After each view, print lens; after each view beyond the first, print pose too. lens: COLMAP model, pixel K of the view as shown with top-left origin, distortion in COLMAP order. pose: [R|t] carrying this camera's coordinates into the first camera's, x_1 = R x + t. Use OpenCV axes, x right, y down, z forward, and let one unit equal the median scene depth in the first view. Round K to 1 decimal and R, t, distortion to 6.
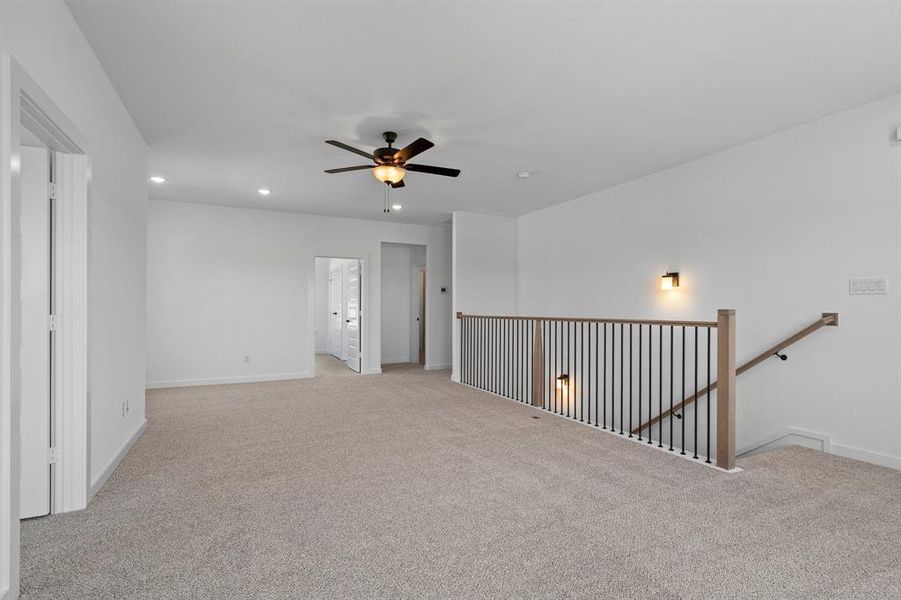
lens RADIAL K [[430.1, 0, 450.5], [0, 430.1, 300.0], [0, 0, 1]] dist [-0.000911, 0.000101]
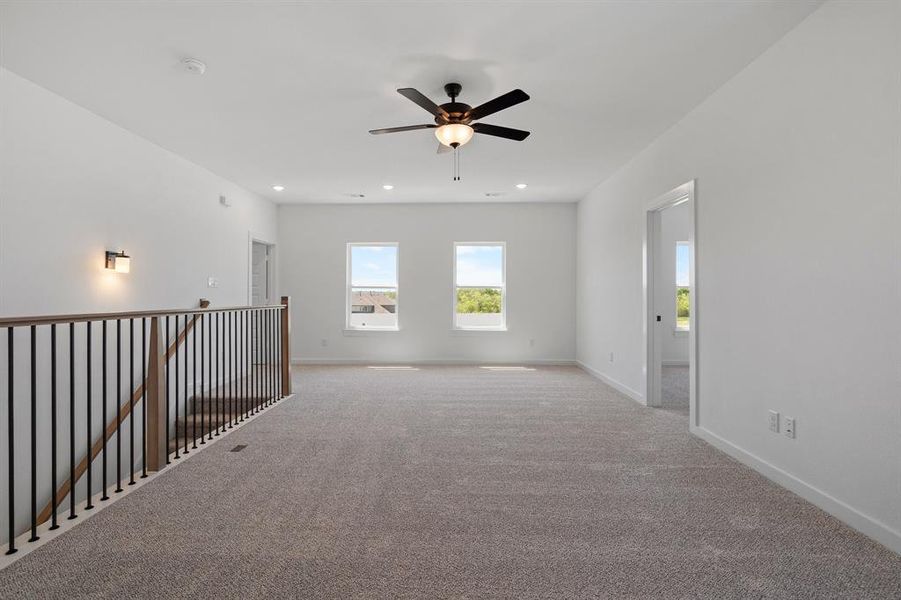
lens RADIAL K [[430.1, 0, 450.5], [0, 430.1, 300.0], [0, 0, 1]] dist [-0.000911, 0.000101]
pose [[-0.866516, 0.016020, 0.498893, -0.320104], [0.016956, 0.999853, -0.002656, 0.036714], [-0.498862, 0.006158, -0.866660, 1.292522]]
